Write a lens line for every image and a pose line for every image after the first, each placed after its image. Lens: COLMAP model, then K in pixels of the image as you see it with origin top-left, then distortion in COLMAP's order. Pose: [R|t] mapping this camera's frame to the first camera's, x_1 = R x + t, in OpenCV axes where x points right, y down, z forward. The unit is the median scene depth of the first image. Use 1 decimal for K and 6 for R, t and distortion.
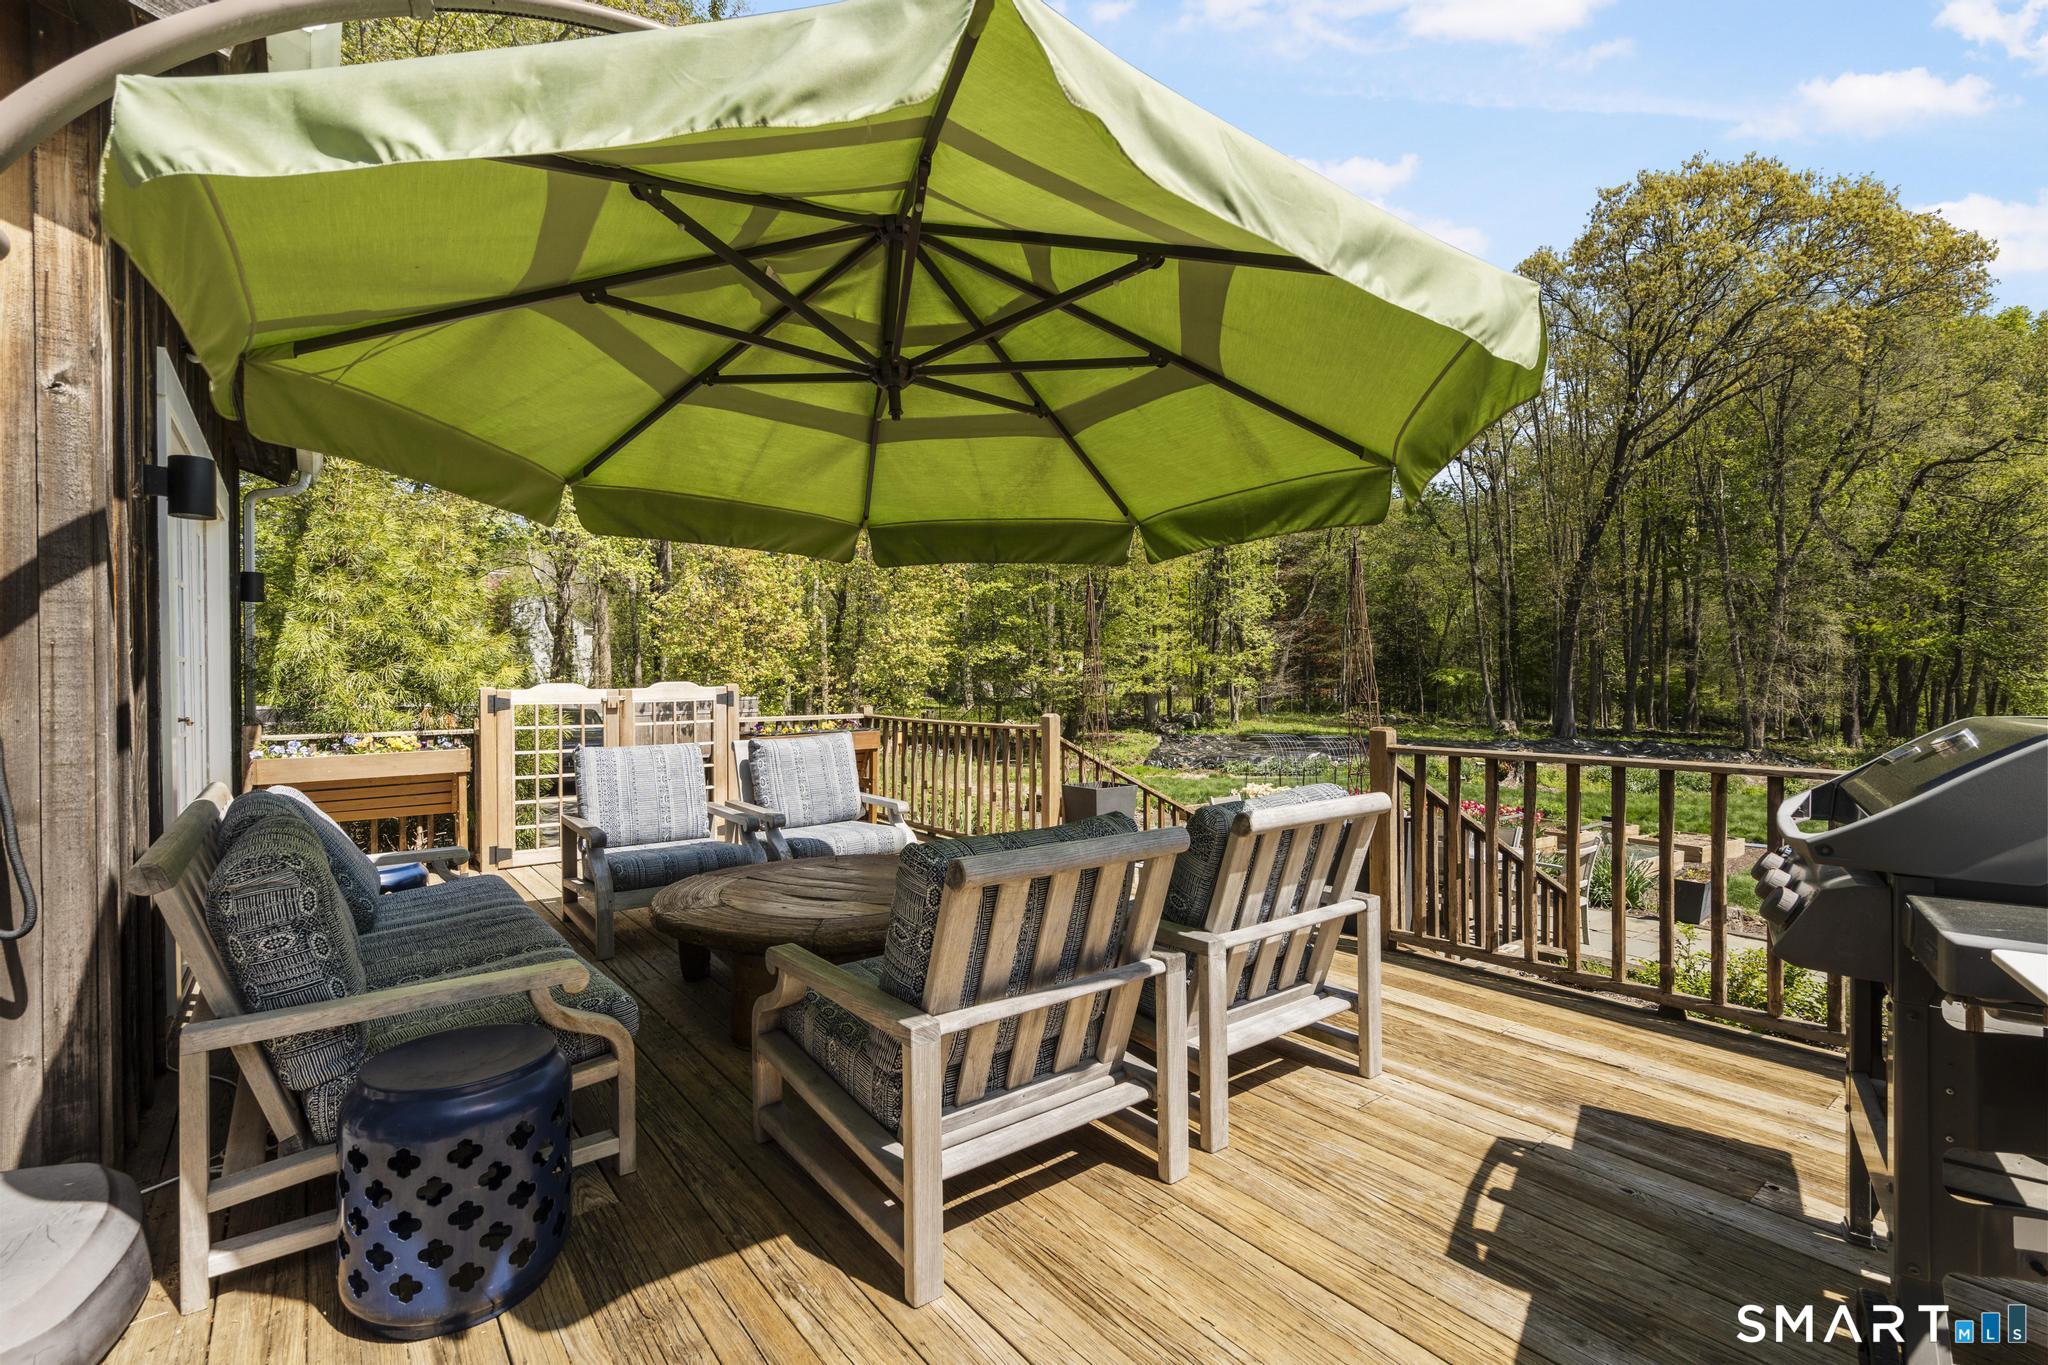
lens RADIAL K [[901.9, 0, 1058.9], [0, 901.9, 683.2], [0, 0, 1]] dist [0.019000, -0.000011]
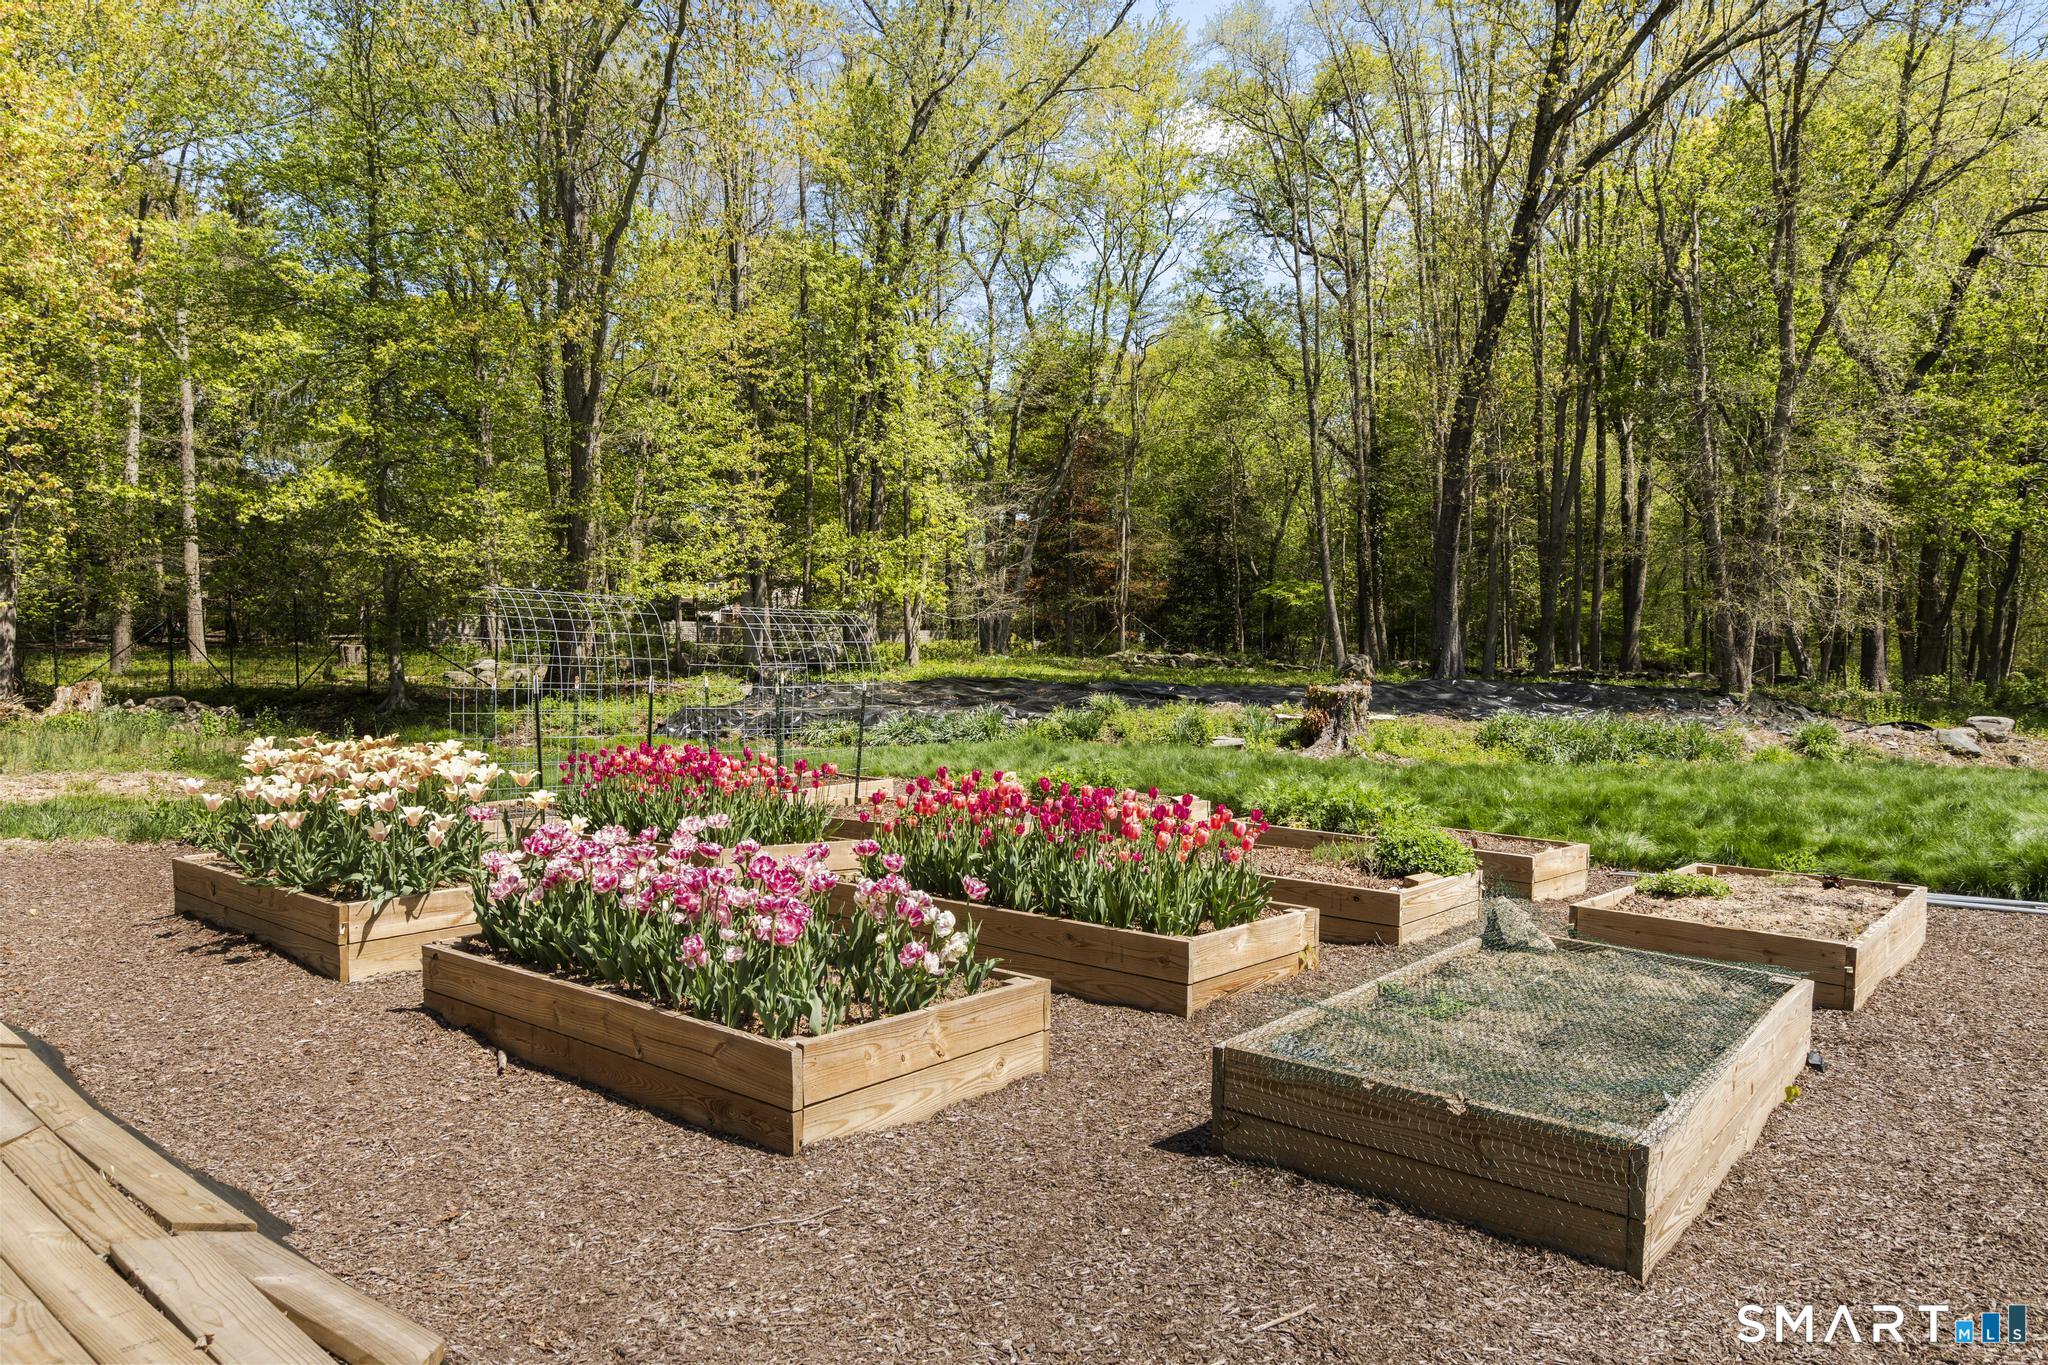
lens RADIAL K [[1149.3, 0, 1071.6], [0, 1149.3, 683.6], [0, 0, 1]] dist [0.026441, 0.000023]
pose [[0.984766, -0.006143, 0.173776, 0.209520], [0.001915, 0.999698, 0.024485, 0.048554], [-0.173874, -0.023779, 0.984481, 0.341650]]
